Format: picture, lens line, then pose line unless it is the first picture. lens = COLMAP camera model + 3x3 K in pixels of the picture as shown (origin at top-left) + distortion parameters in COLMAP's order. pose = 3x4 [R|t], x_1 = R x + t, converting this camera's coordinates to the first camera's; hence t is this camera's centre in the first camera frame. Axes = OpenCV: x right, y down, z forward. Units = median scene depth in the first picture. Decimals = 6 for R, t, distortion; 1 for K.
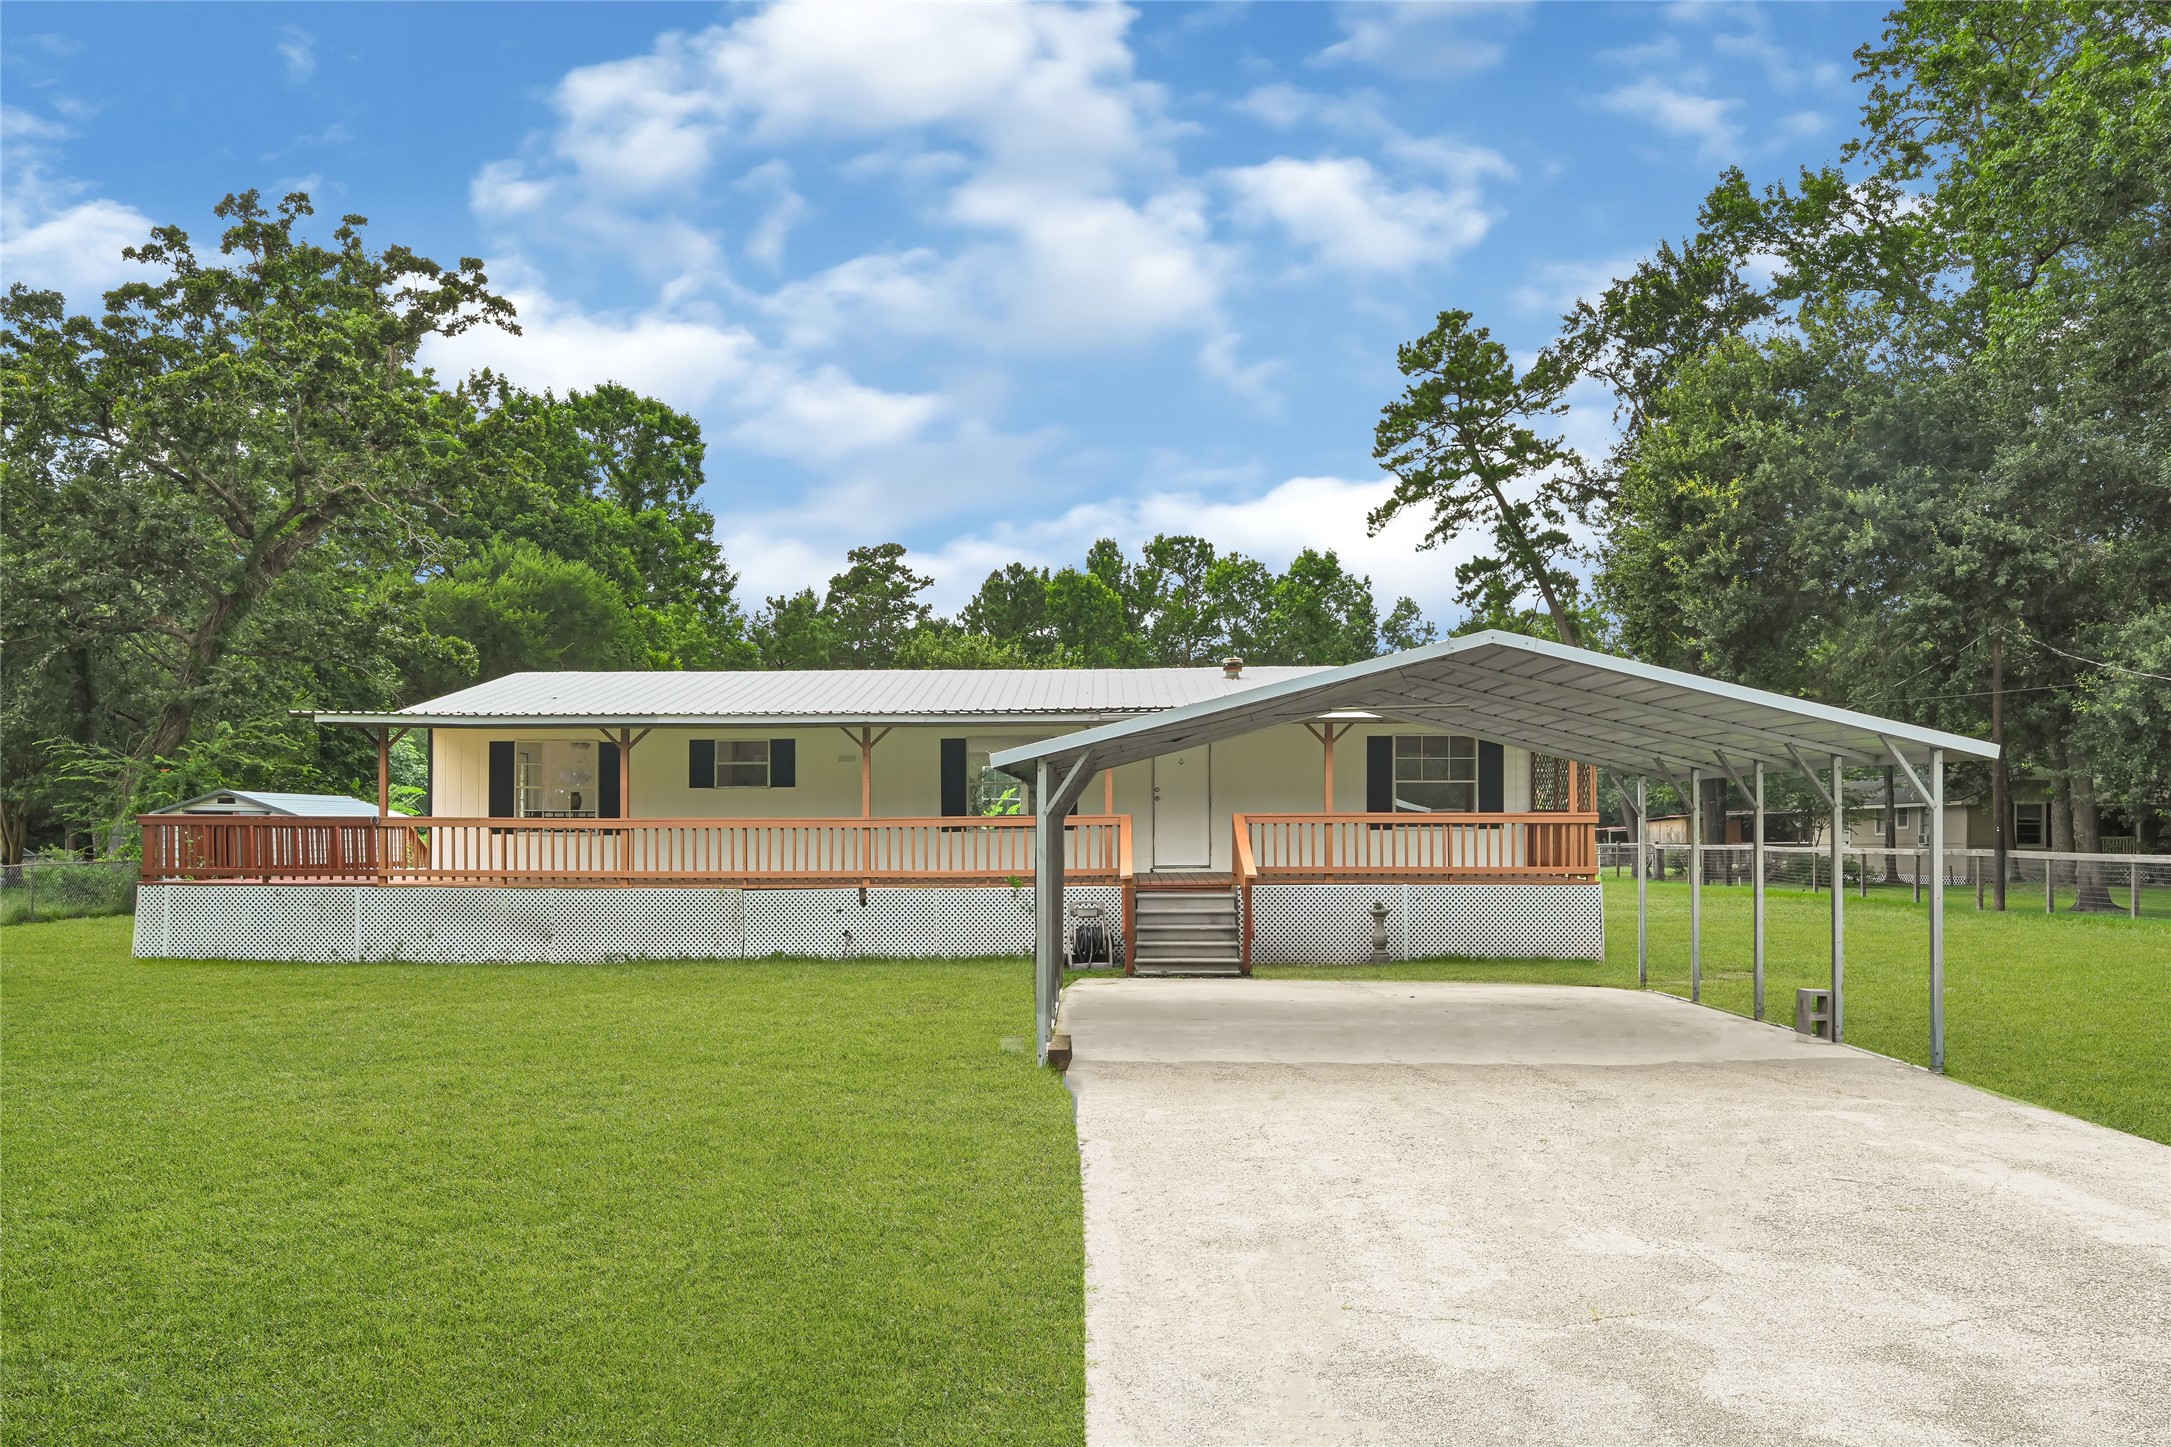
lens RADIAL K [[1626.7, 0, 1078.0], [0, 1626.7, 878.1], [0, 0, 1]] dist [-0.005910, -0.008410]
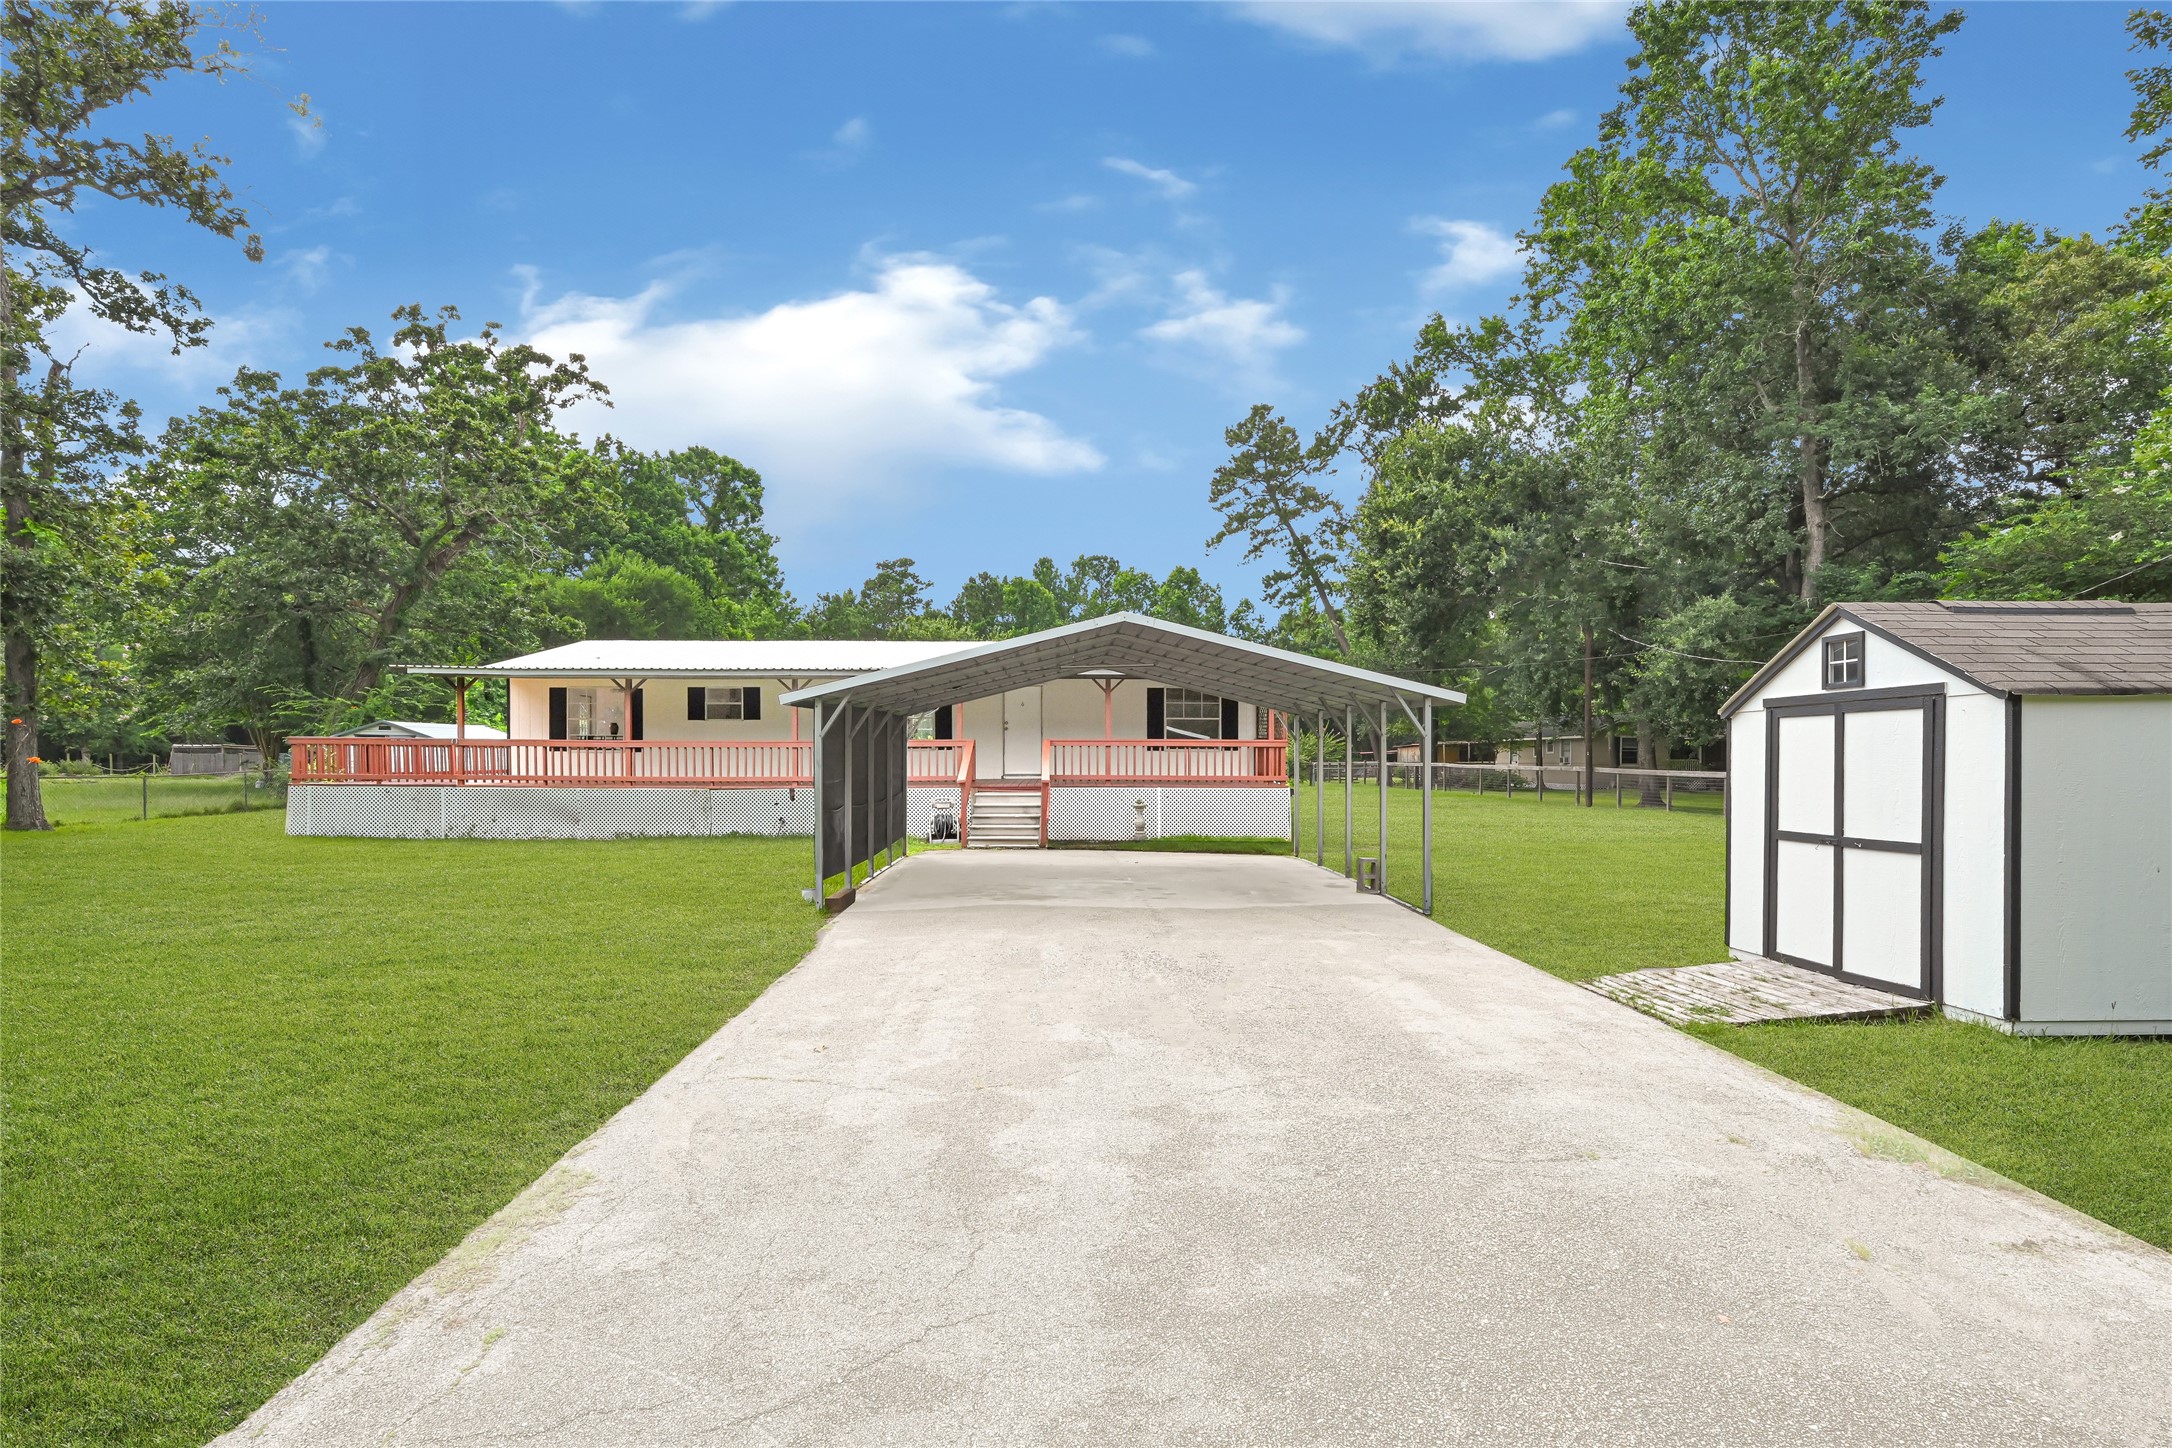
lens RADIAL K [[1075.0, 0, 1095.3], [0, 1075.0, 835.5], [0, 0, 1]] dist [-0.020954, 0.001956]
pose [[0.998829, 0.001315, 0.048370, 0.053734], [-0.003626, 0.998854, 0.047720, 0.000737], [-0.048252, -0.047840, 0.997689, 0.009617]]
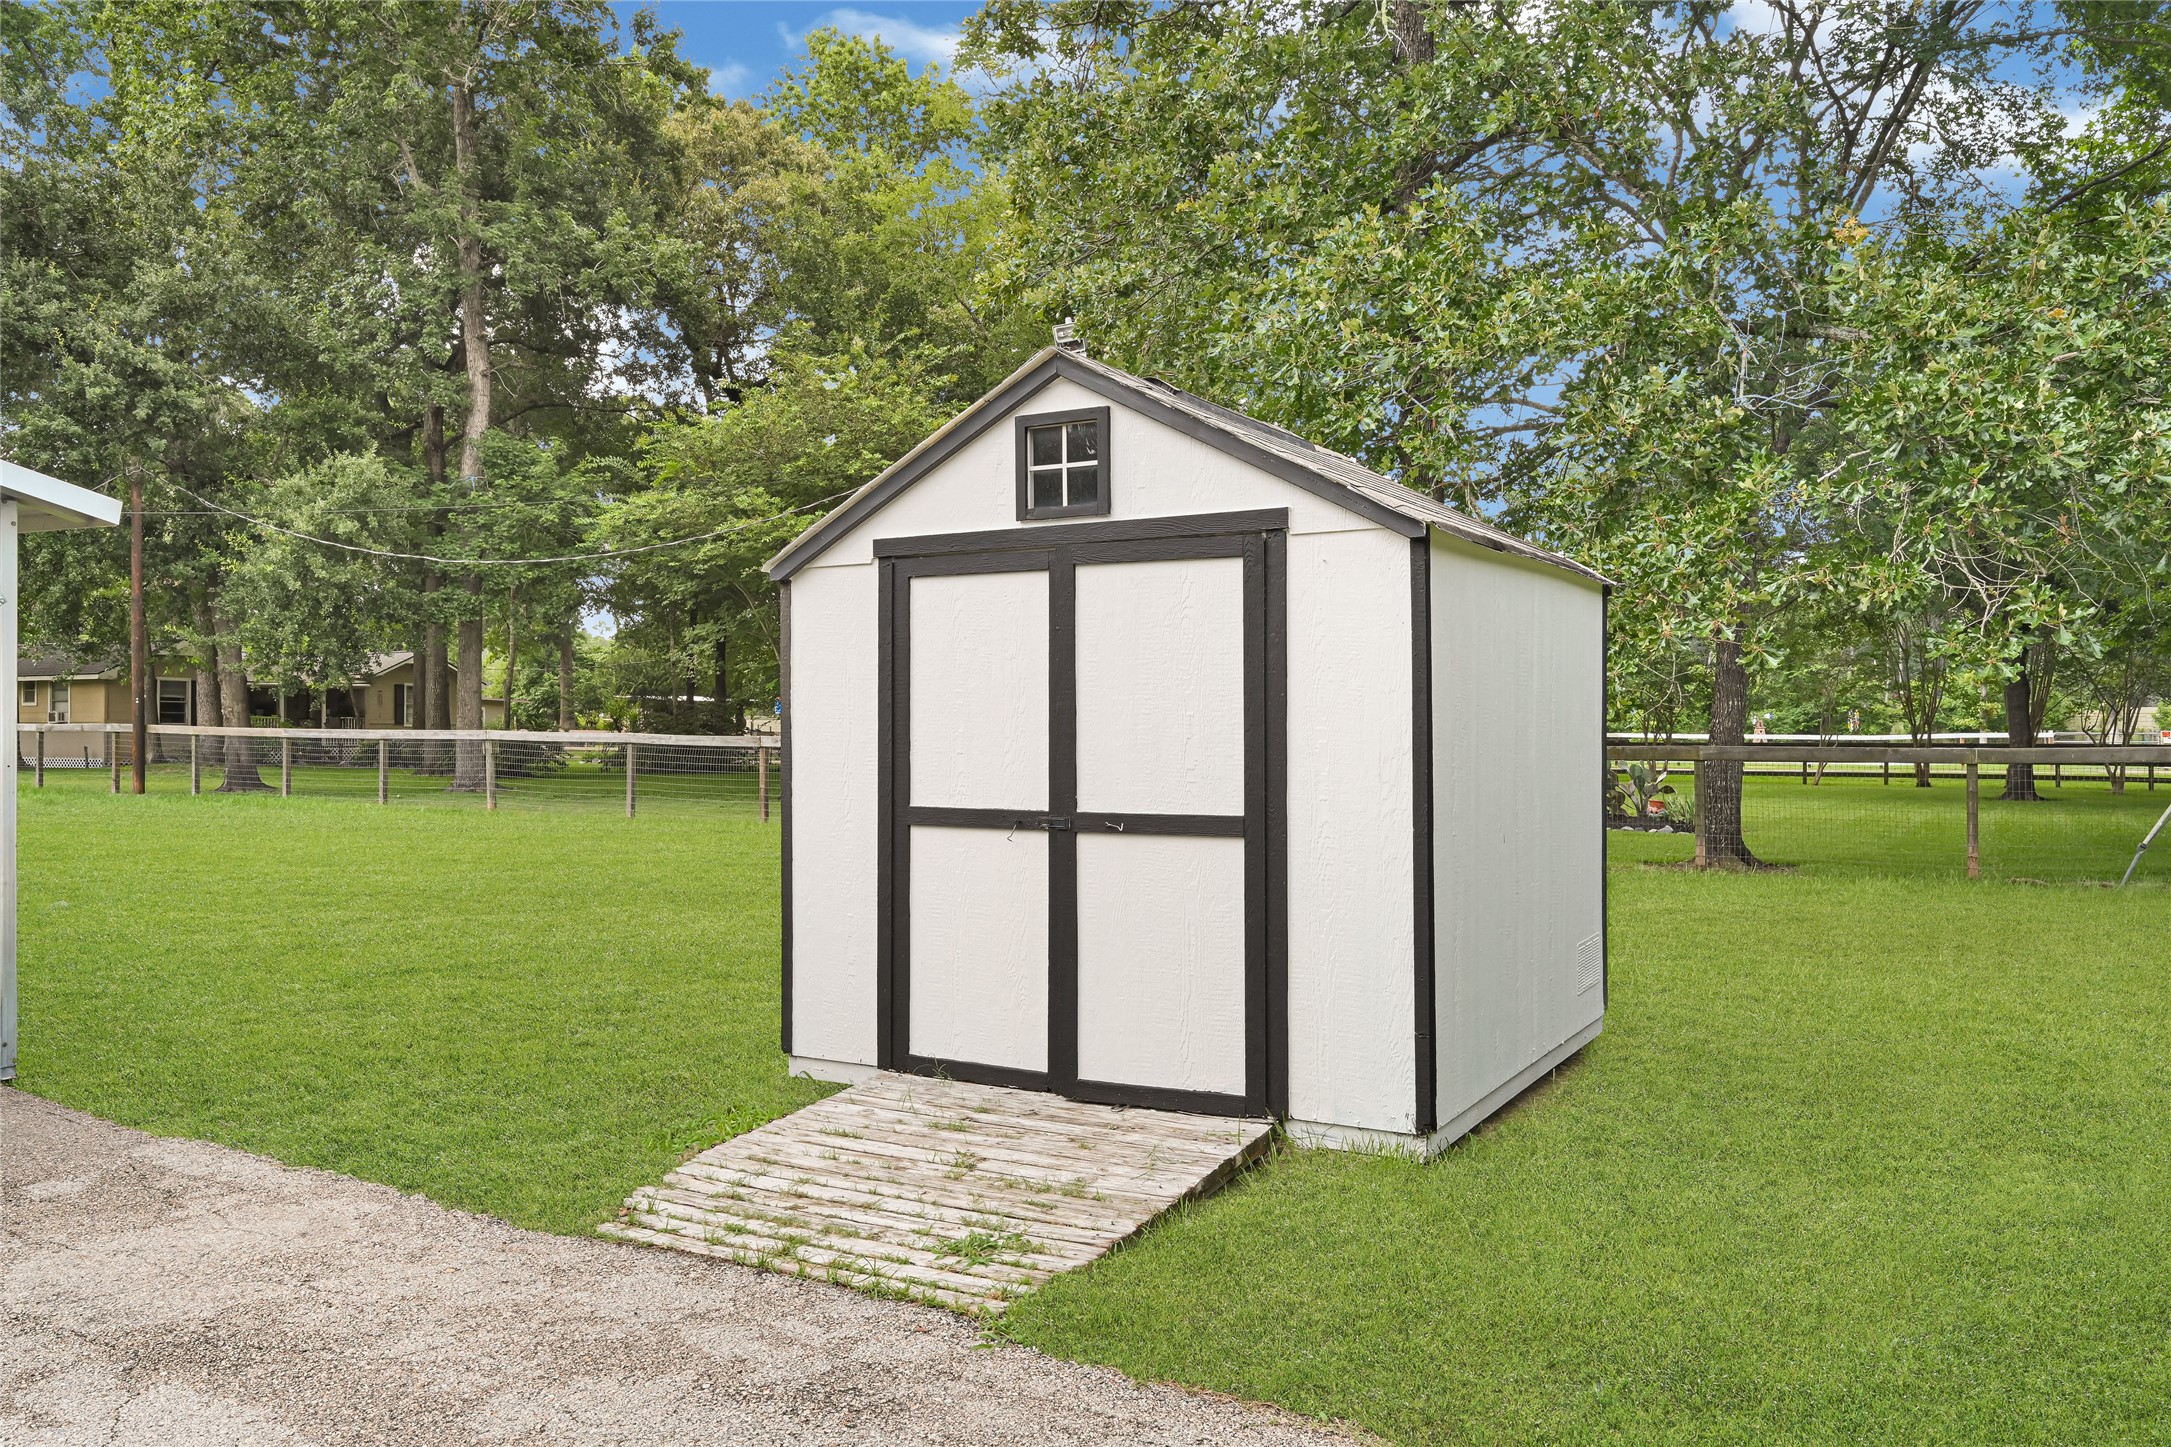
lens RADIAL K [[1620.7, 0, 1080.2], [0, 1620.7, 701.0], [0, 0, 1]] dist [0.002647, -0.002704]
pose [[0.506280, 0.016340, 0.862214, 0.071279], [0.017123, 0.999433, -0.028995, 0.003914], [-0.862199, 0.029443, 0.505713, 0.120612]]
